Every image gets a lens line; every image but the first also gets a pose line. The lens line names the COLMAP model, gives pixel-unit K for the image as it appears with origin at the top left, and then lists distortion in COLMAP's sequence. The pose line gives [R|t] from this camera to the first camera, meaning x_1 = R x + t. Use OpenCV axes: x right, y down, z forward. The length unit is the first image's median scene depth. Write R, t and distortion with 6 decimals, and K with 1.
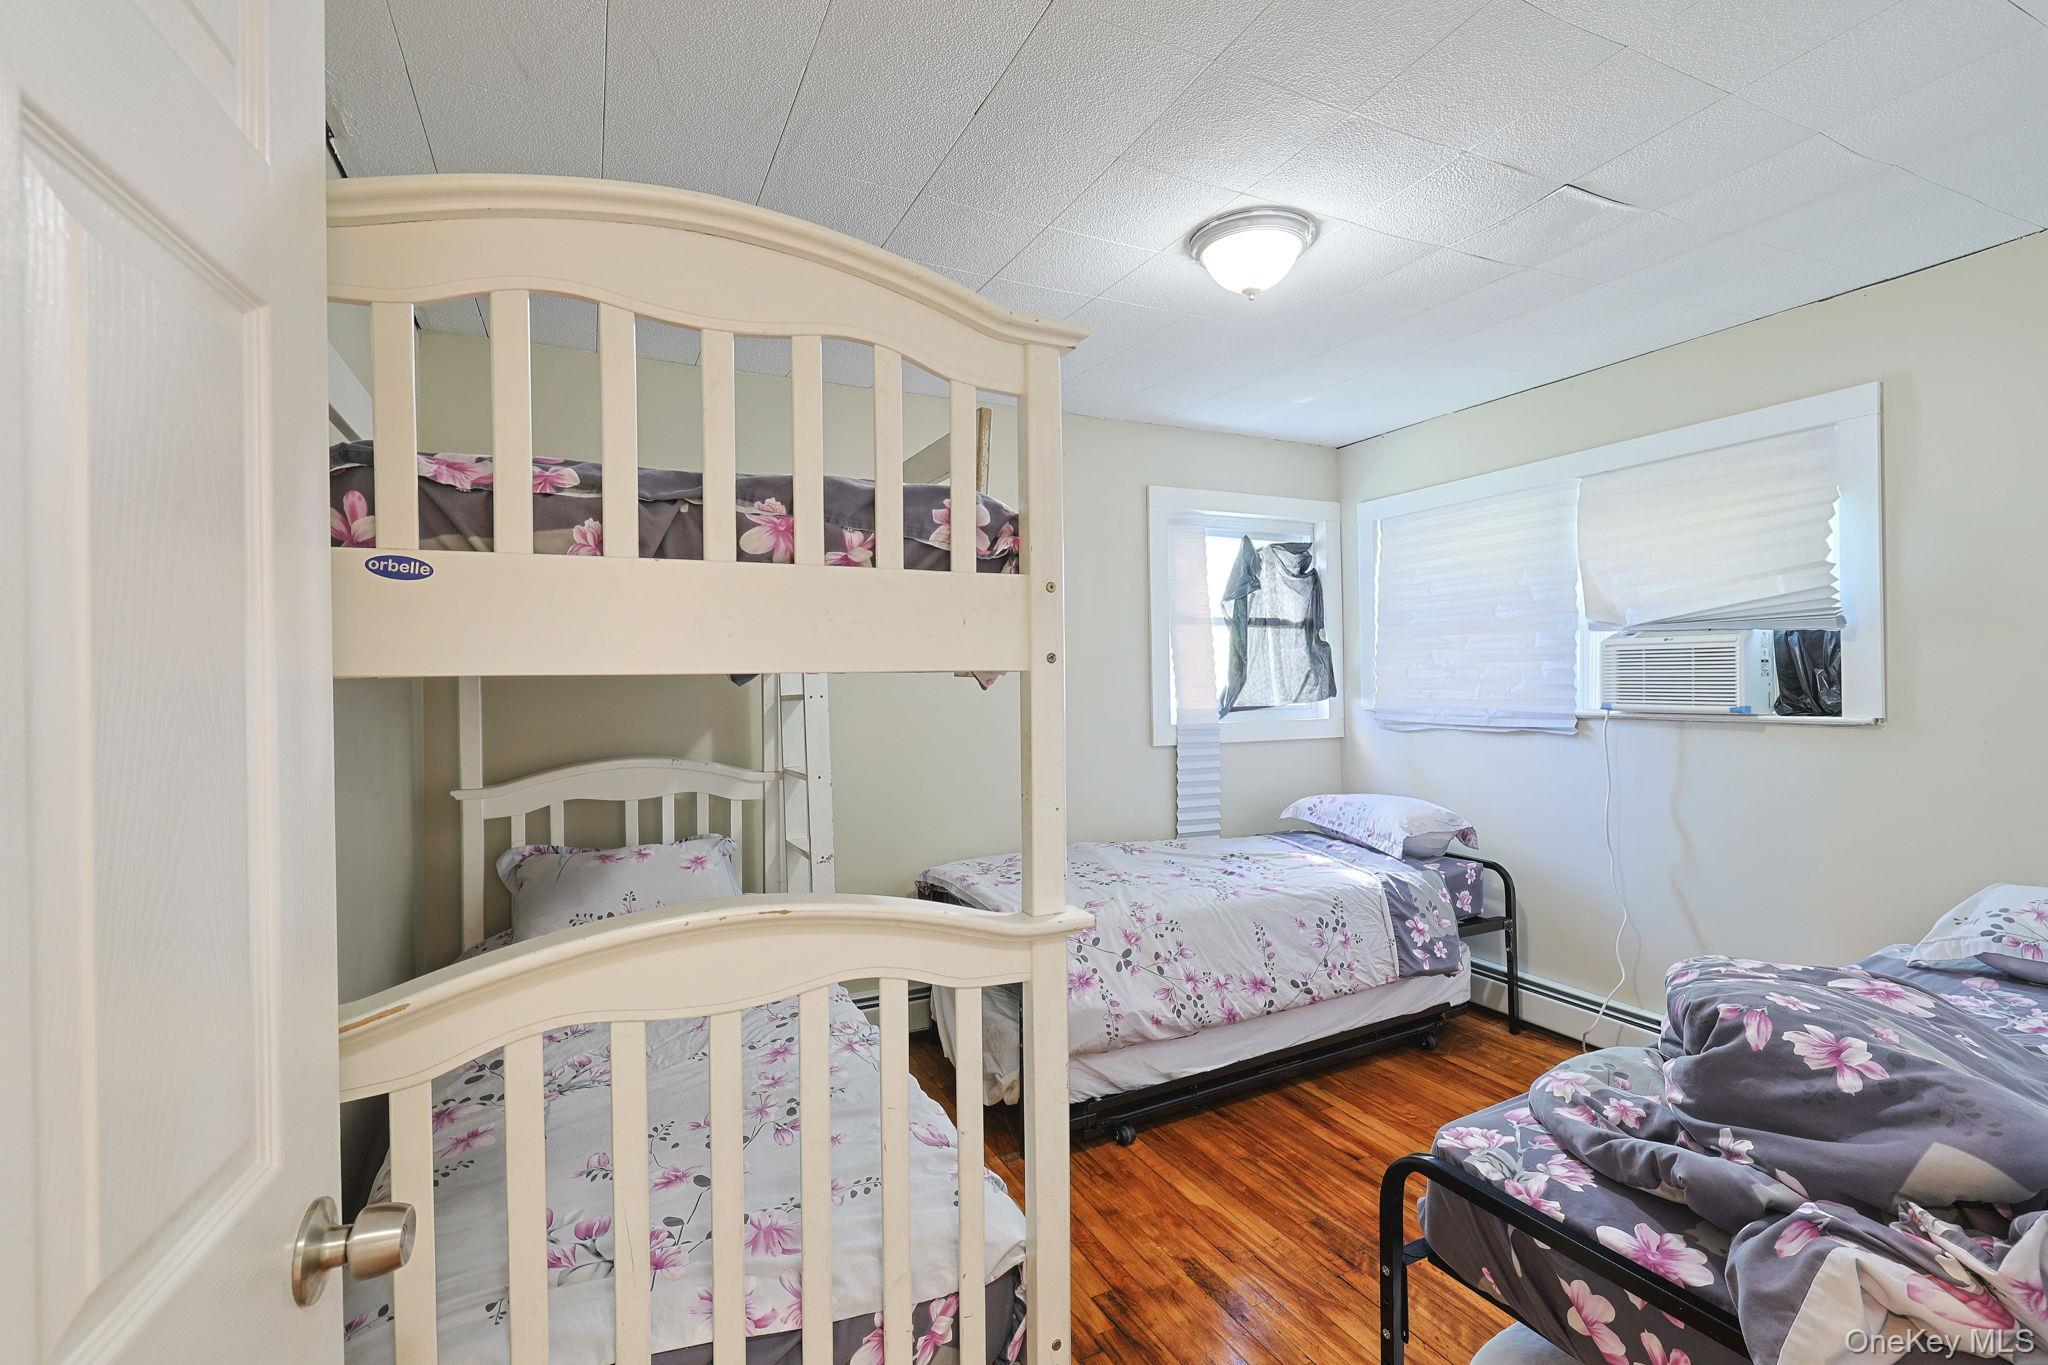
lens RADIAL K [[907.0, 0, 1020.4], [0, 907.0, 683.8], [0, 0, 1]] dist [-0.001107, 0.000219]
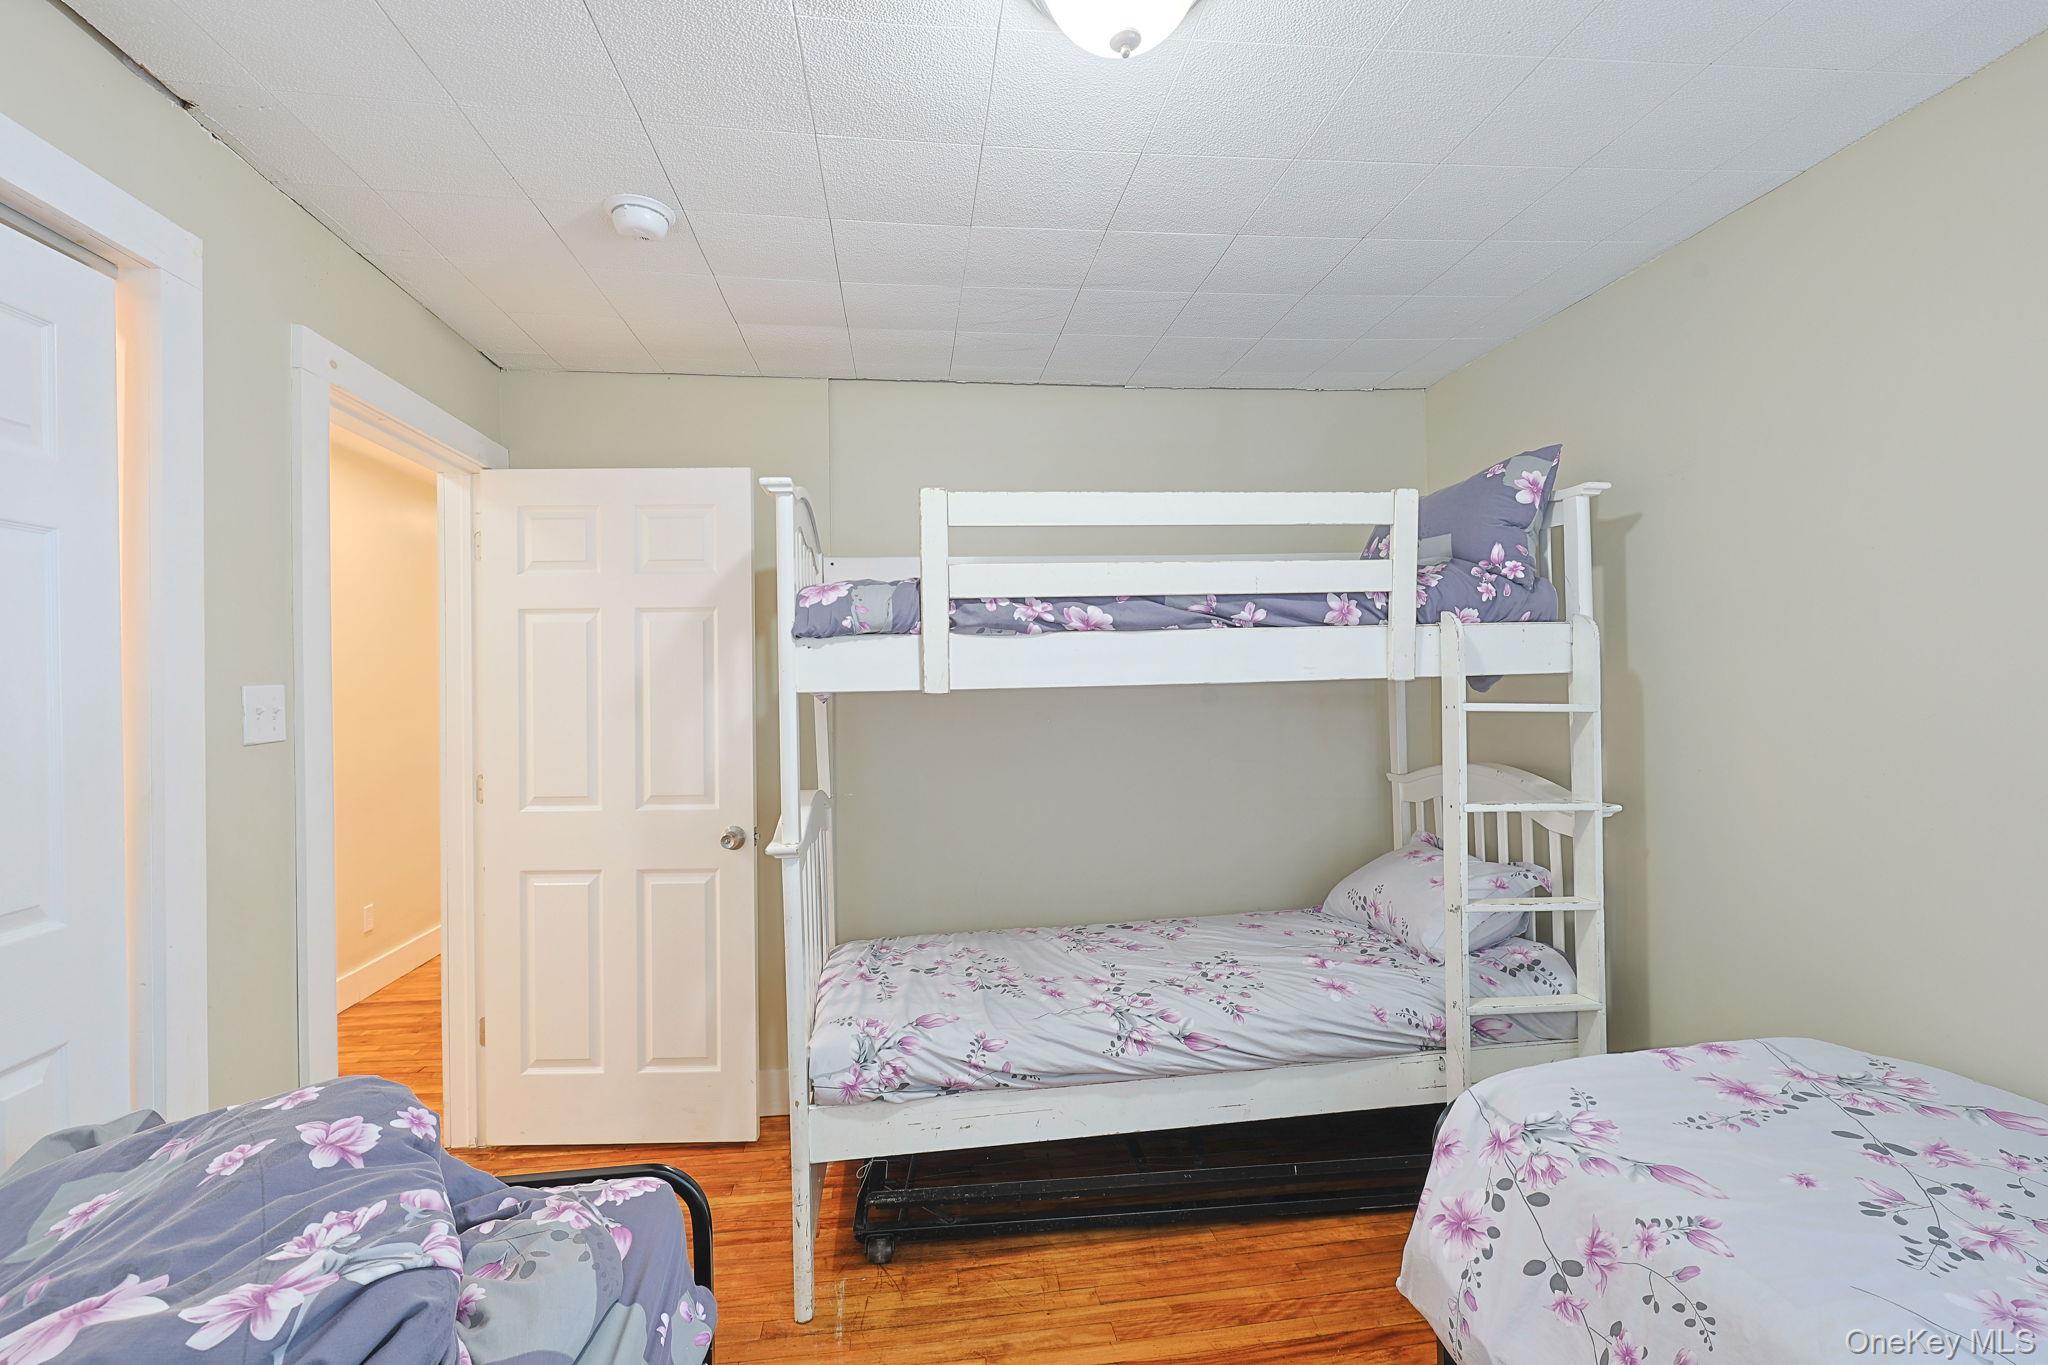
lens RADIAL K [[907.0, 0, 1020.4], [0, 907.0, 683.8], [0, 0, 1]] dist [-0.001107, 0.000219]
pose [[-0.319998, 0.003704, -0.947411, 0.657875], [0.006536, 0.999977, 0.001702, -0.008981], [0.947396, -0.005648, -0.320015, 0.886041]]
